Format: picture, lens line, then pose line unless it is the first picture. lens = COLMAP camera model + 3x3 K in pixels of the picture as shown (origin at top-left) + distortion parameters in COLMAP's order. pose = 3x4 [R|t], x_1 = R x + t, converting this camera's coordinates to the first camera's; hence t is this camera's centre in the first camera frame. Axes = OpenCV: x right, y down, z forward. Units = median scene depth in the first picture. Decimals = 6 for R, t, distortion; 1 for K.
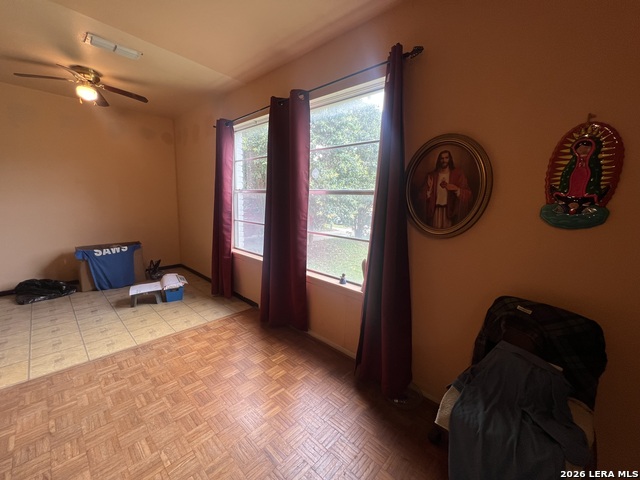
lens RADIAL K [[257.8, 0, 319.1], [0, 257.8, 238.2], [0, 0, 1]] dist [0.000610, 0.000372]
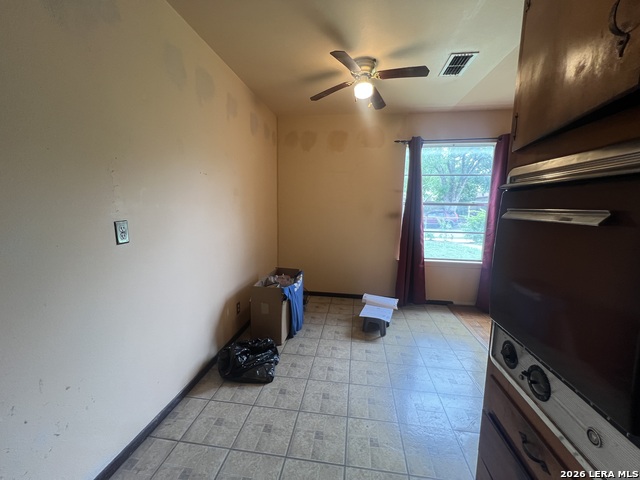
lens RADIAL K [[257.8, 0, 319.1], [0, 257.8, 238.2], [0, 0, 1]] dist [0.000610, 0.000372]
pose [[0.828328, -0.088579, 0.553196, -1.398681], [0.105985, 0.994368, 0.000524, -0.090383], [-0.550127, 0.058196, 0.833051, 0.375072]]
